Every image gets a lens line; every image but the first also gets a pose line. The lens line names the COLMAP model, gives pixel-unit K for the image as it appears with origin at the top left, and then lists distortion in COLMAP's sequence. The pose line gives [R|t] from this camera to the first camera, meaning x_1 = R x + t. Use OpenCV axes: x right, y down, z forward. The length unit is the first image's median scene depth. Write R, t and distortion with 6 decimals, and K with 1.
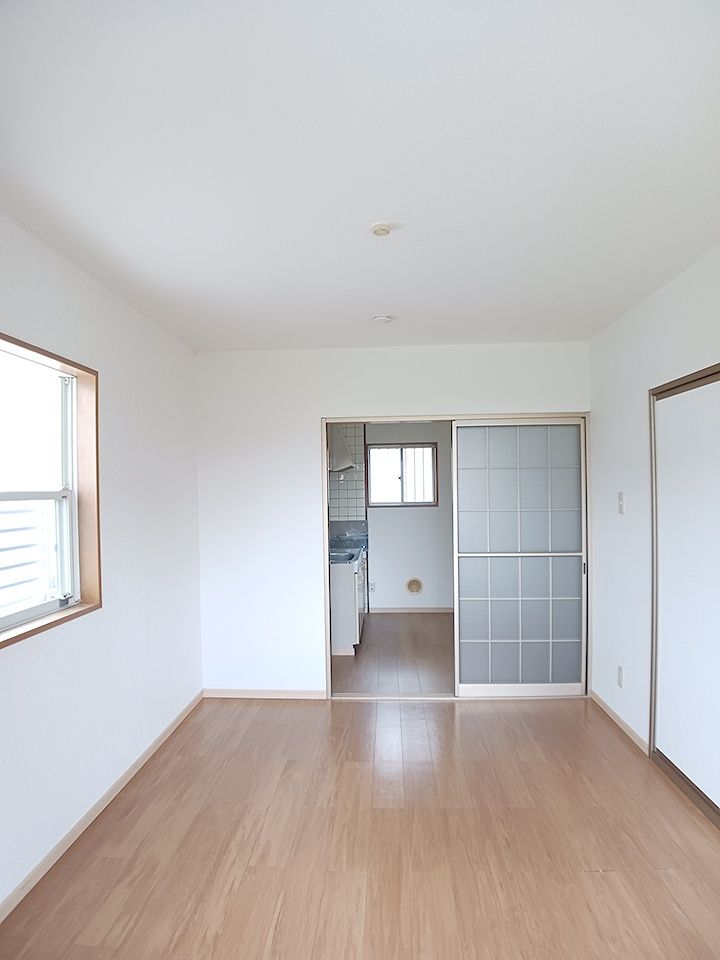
lens RADIAL K [[581.4, 0, 356.3], [0, 581.4, 487.7], [0, 0, 1]] dist [-0.079802, -0.000184]
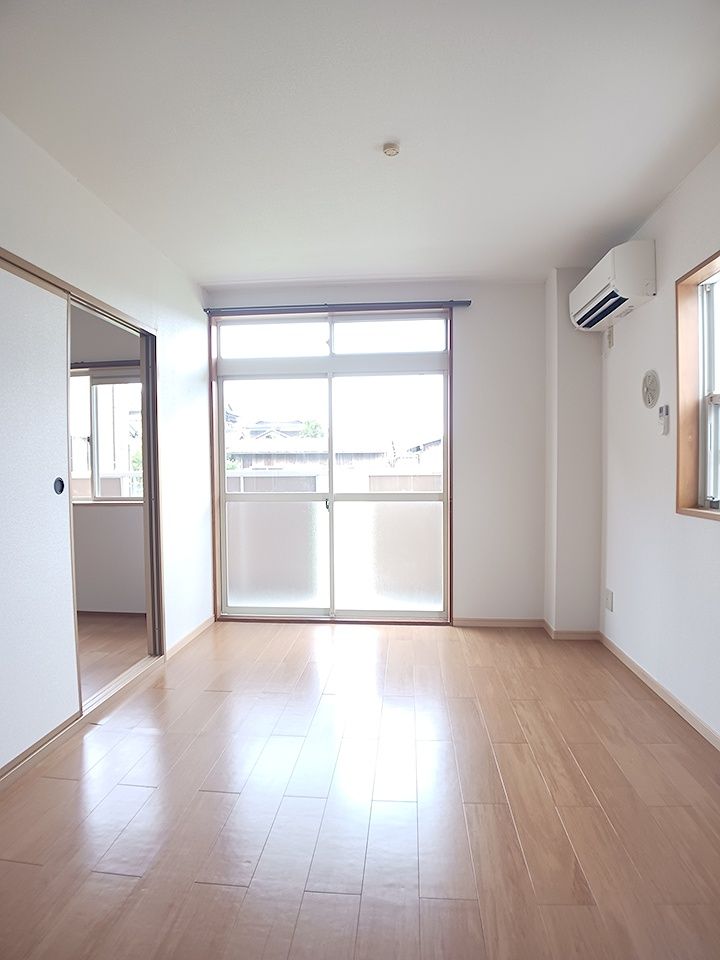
lens RADIAL K [[581.4, 0, 356.3], [0, 581.4, 487.7], [0, 0, 1]] dist [-0.079802, -0.000184]
pose [[-0.999185, 0.022710, 0.033363, 0.081142], [0.023908, 0.999067, 0.035962, 0.125419], [-0.032515, 0.036731, -0.998796, 1.917264]]
